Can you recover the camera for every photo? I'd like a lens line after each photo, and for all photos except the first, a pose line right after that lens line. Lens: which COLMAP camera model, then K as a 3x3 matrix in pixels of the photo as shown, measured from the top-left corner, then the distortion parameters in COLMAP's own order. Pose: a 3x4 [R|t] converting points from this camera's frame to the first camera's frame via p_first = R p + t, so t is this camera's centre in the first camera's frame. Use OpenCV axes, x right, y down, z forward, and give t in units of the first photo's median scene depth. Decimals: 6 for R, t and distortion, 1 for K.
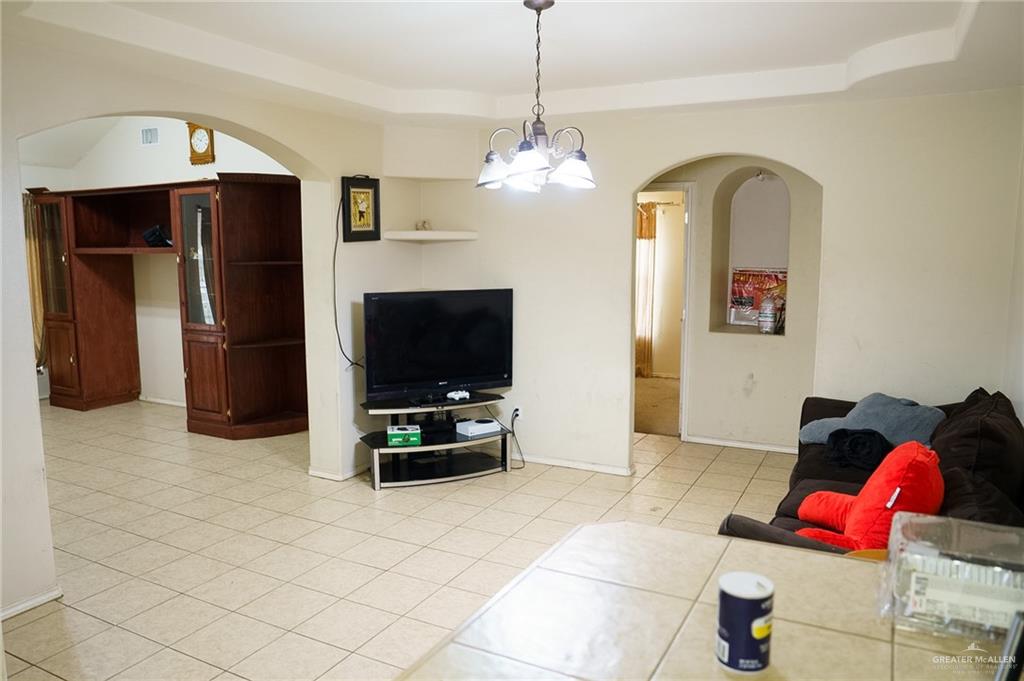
lens RADIAL K [[716.0, 0, 512.0], [0, 716.0, 340.5], [0, 0, 1]] dist [-0.051873, 0.001173]
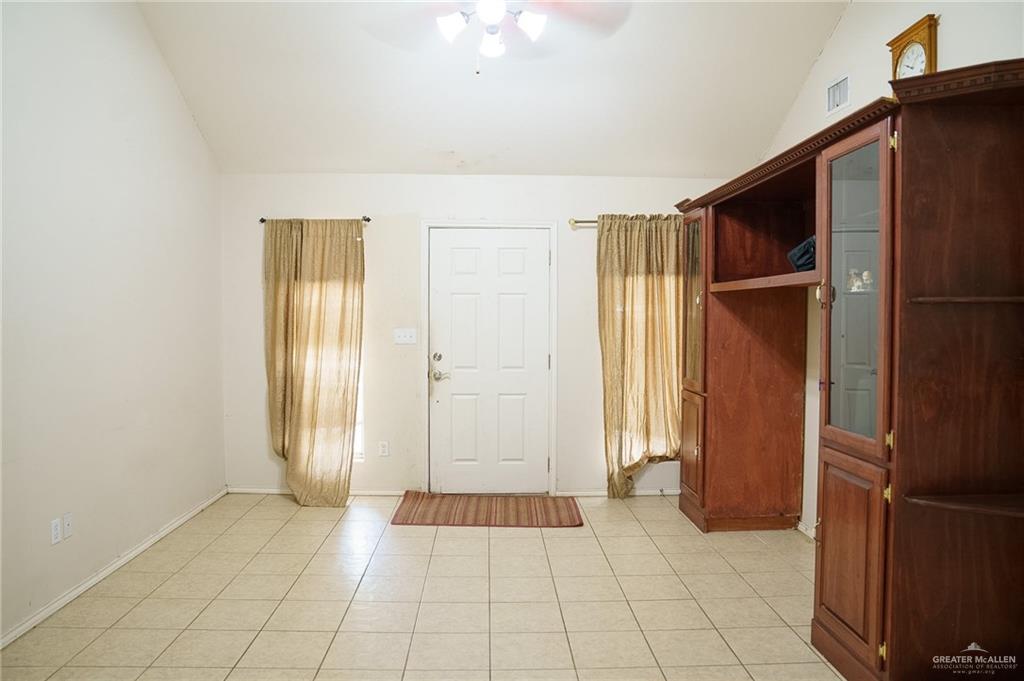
lens RADIAL K [[716.0, 0, 512.0], [0, 716.0, 340.5], [0, 0, 1]] dist [-0.051873, 0.001173]
pose [[0.493889, 0.033510, -0.868879, -0.133709], [-0.110969, 0.993515, -0.024760, -0.041189], [0.862415, 0.108648, 0.494405, 0.511674]]
